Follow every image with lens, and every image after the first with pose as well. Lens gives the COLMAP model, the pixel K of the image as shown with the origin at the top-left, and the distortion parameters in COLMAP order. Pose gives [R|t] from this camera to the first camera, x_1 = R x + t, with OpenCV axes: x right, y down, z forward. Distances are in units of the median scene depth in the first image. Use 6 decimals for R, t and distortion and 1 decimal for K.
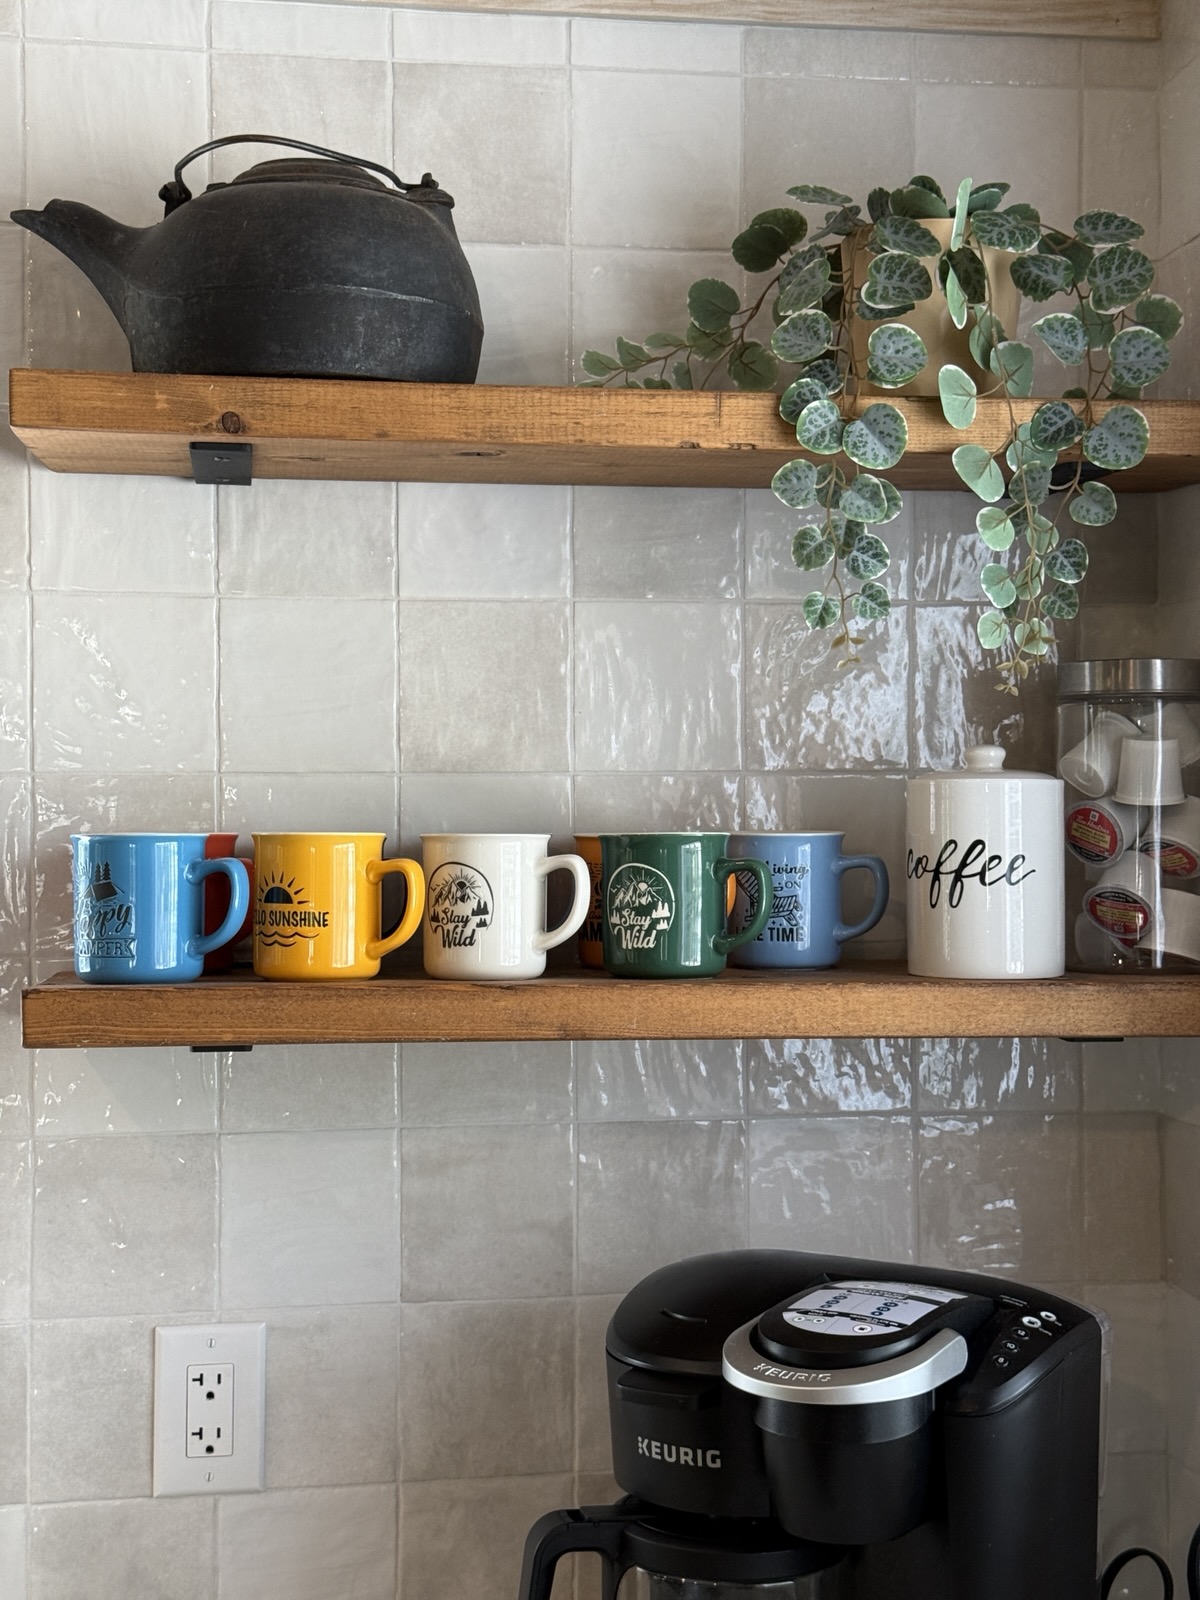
lens RADIAL K [[2208.9, 0, 600.0], [0, 2208.9, 800.0], [0, 0, 1]] dist [0.207823, -0.623491]
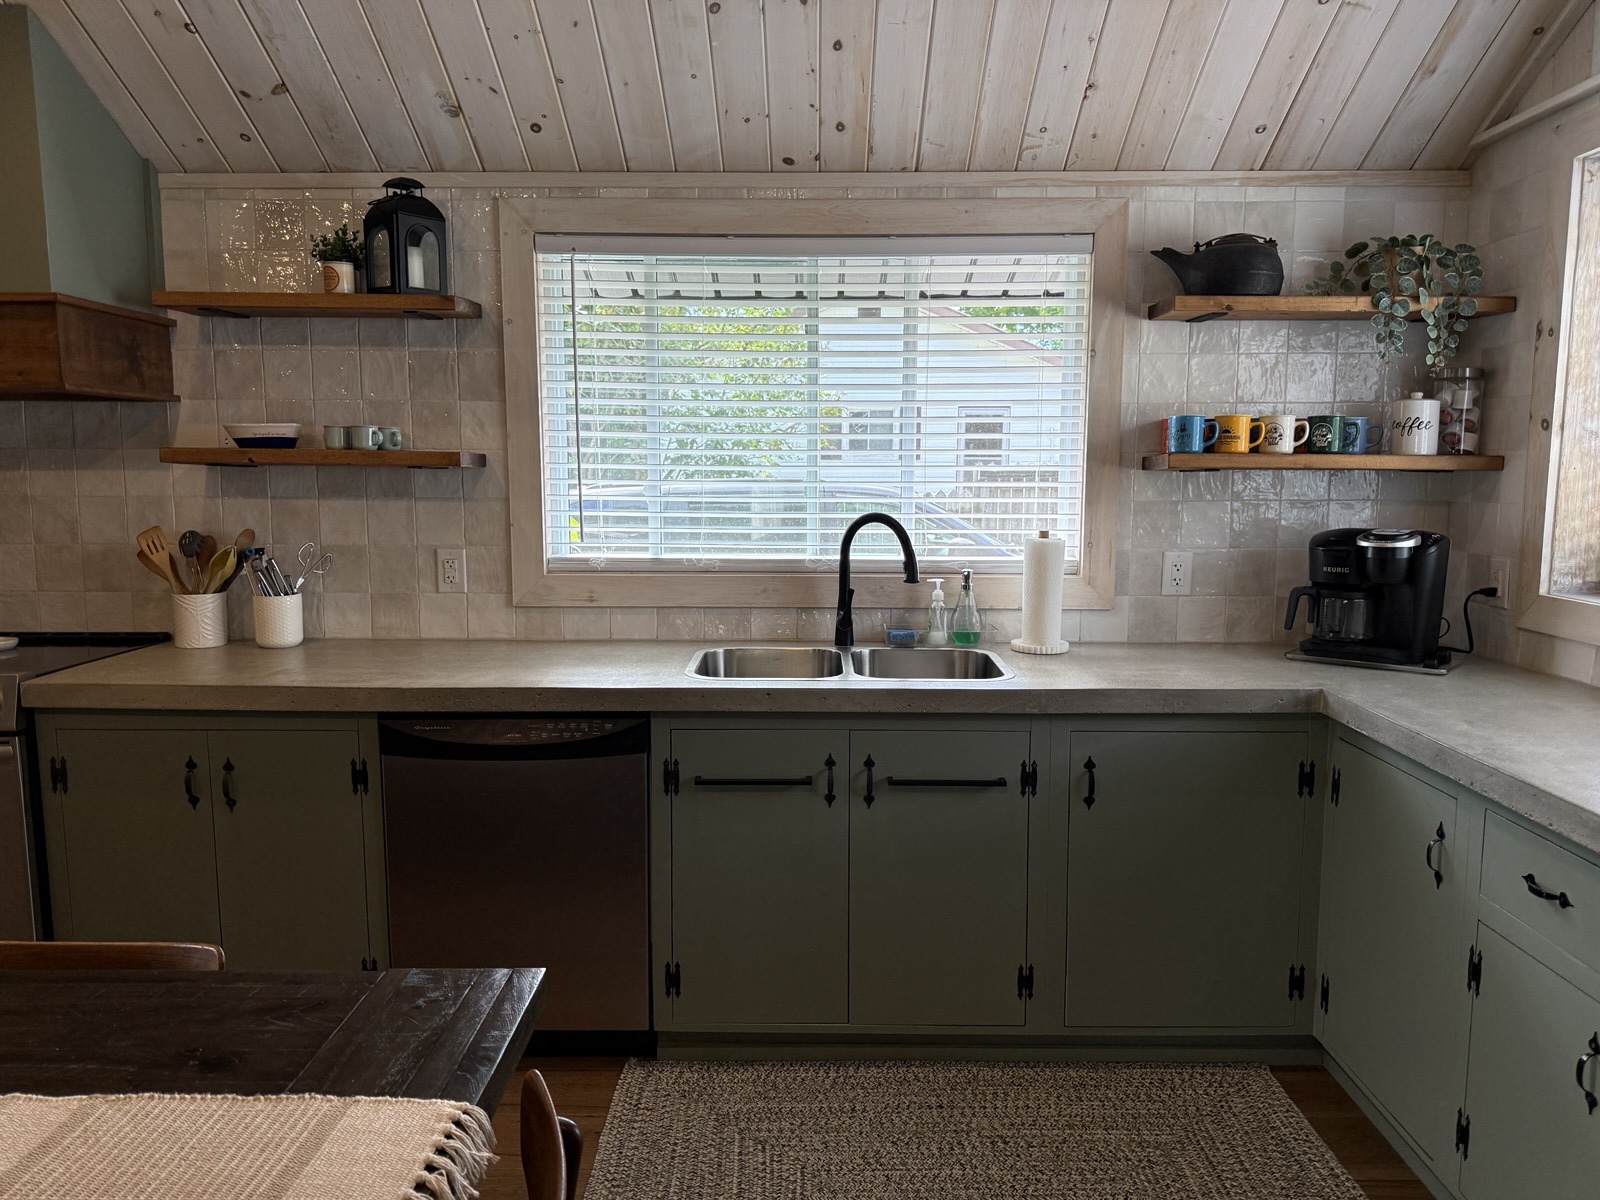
lens RADIAL K [[1140.4, 0, 801.4], [0, 1140.4, 606.7], [0, 0, 1]] dist [0.046359, -0.054884]
pose [[0.989749, 0.020958, -0.141274, -0.570712], [-0.004542, 0.993293, 0.115531, 0.115293], [0.142748, -0.113705, 0.983206, -1.077810]]
